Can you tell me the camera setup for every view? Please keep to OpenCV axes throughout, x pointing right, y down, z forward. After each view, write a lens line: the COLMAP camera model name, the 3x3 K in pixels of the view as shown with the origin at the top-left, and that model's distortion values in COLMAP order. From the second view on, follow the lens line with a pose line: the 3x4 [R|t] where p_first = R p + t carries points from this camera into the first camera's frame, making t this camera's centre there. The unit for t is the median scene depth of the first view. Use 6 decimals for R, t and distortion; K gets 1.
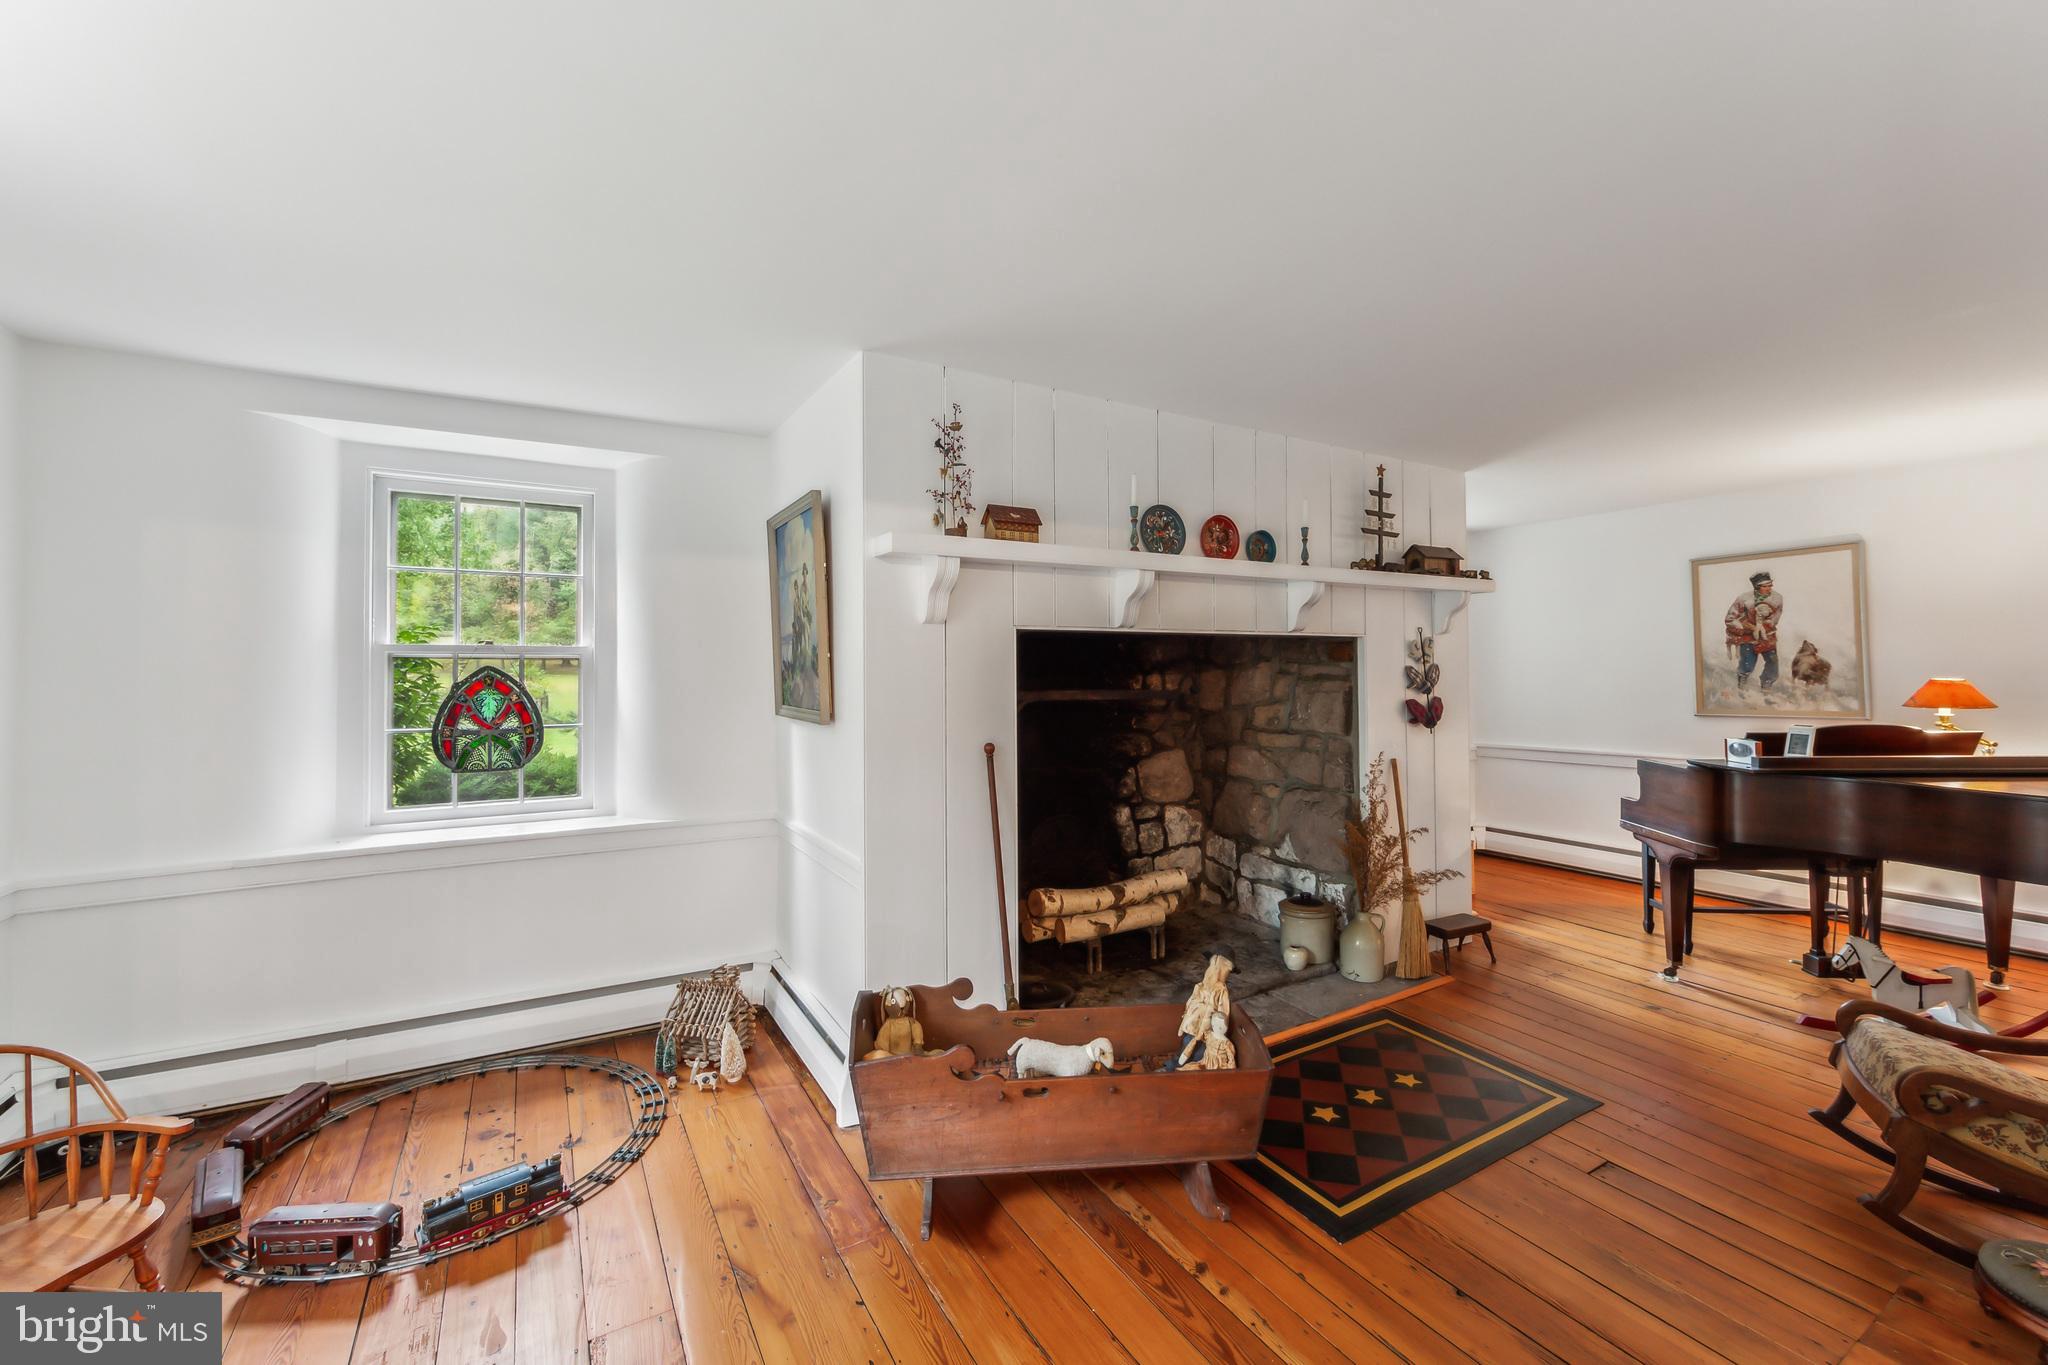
lens RADIAL K [[822.7, 0, 1021.4], [0, 822.7, 662.0], [0, 0, 1]] dist [-0.006146, 0.000409]
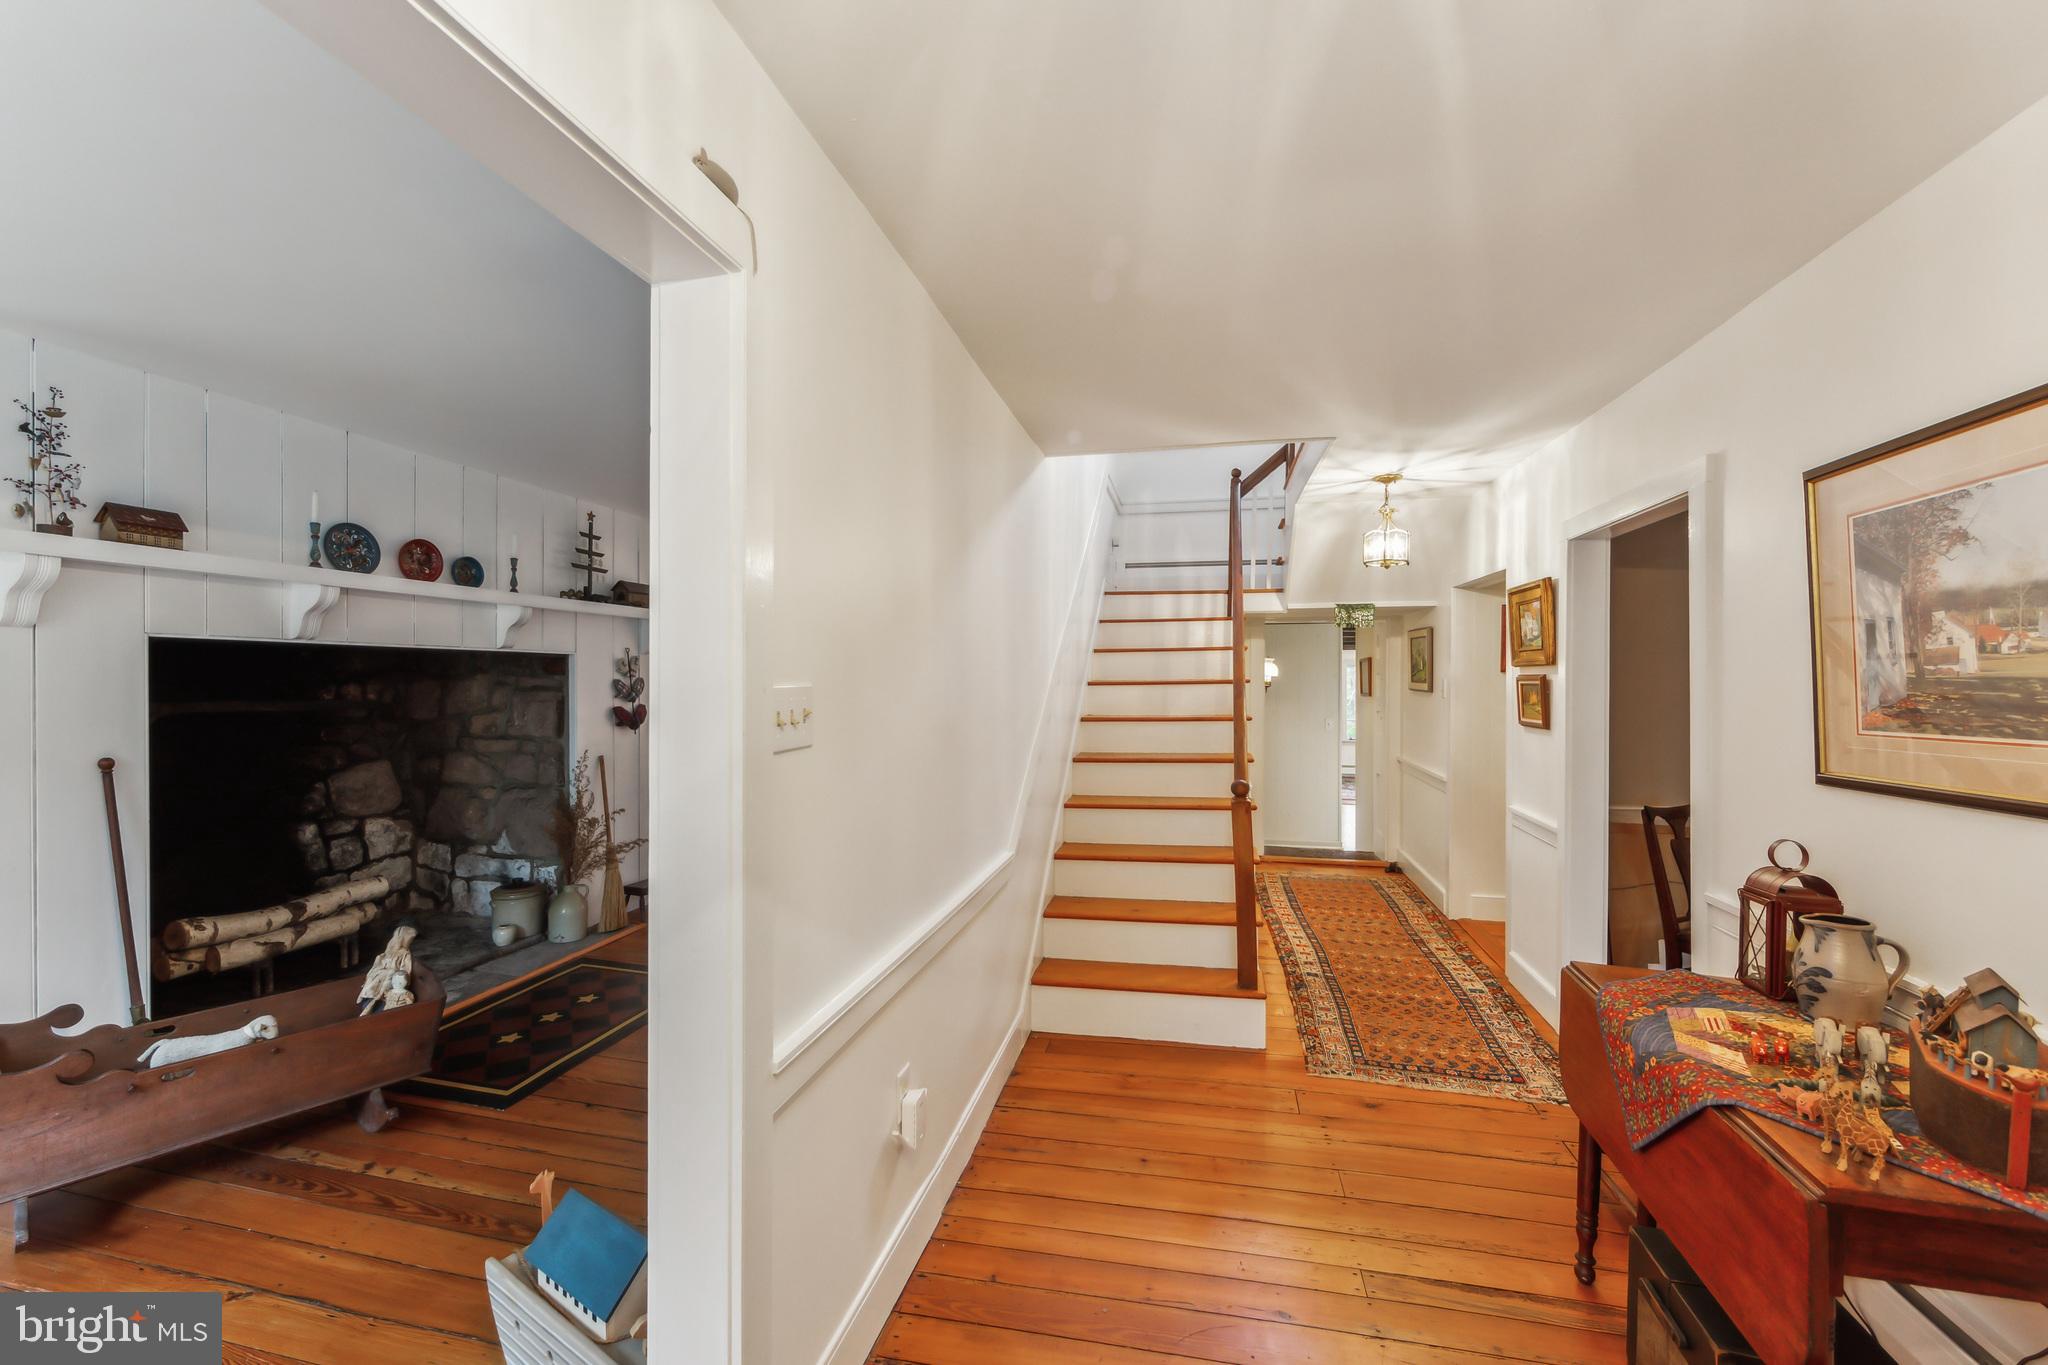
lens RADIAL K [[822.7, 0, 1039.1], [0, 822.7, 689.8], [0, 0, 1]] dist [-0.006146, 0.000409]
pose [[0.672048, 0.003438, 0.740500, -0.010378], [-0.020248, 0.999701, 0.013735, -0.009864], [-0.740231, -0.024224, 0.671916, -0.311075]]
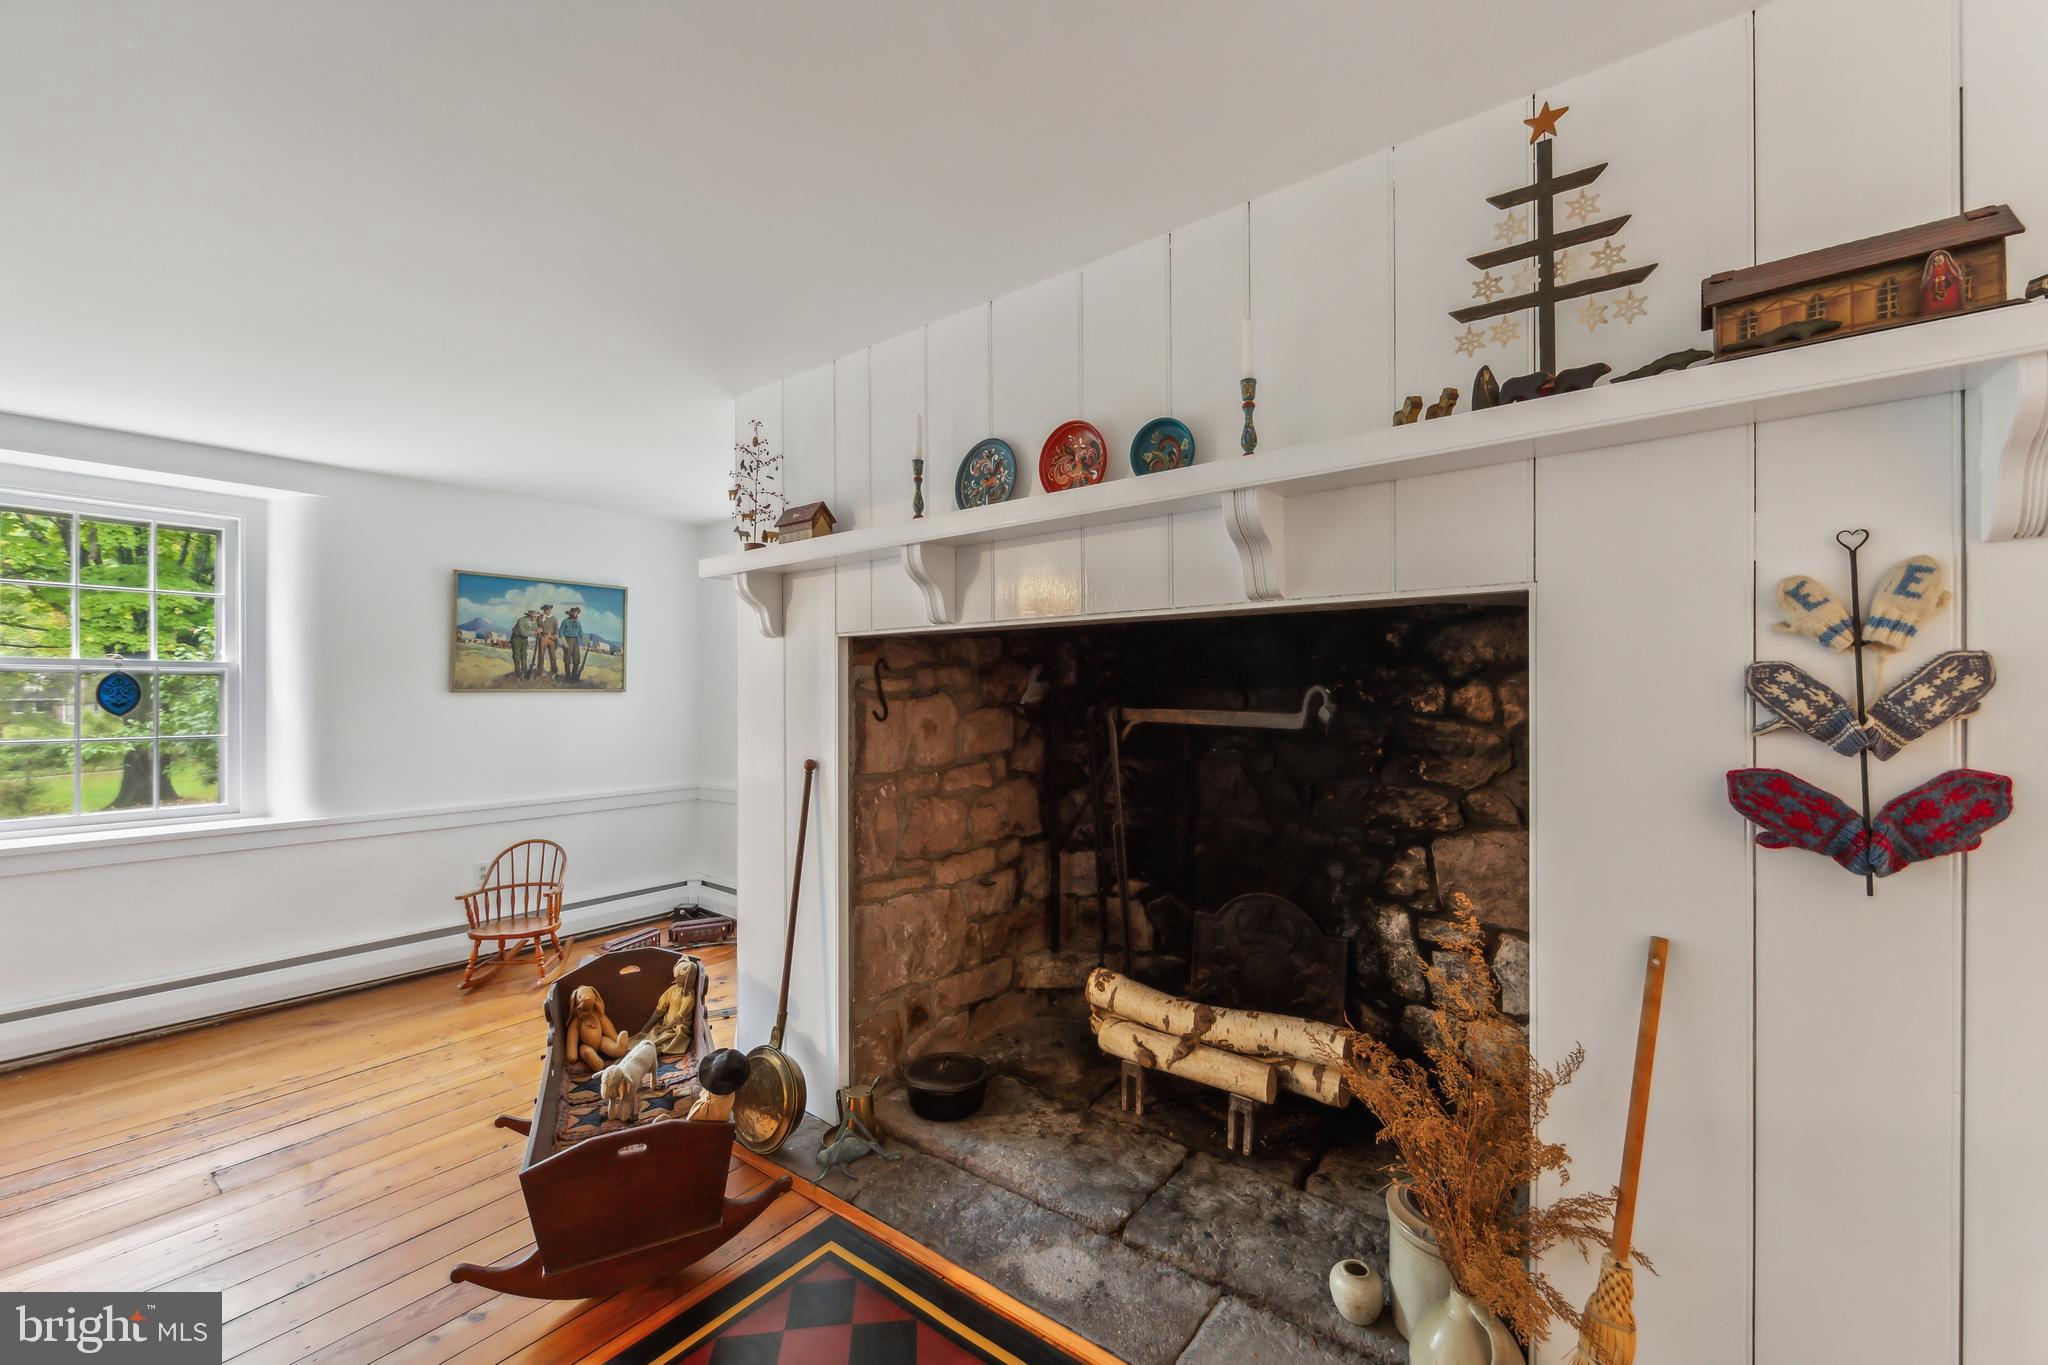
lens RADIAL K [[822.7, 0, 1025.8], [0, 822.7, 686.7], [0, 0, 1]] dist [-0.006146, 0.000409]
pose [[0.361375, 0.006244, -0.932400, 0.722605], [0.015040, 0.999808, 0.012524, 0.006155], [0.932299, -0.018549, 0.361212, 0.685222]]
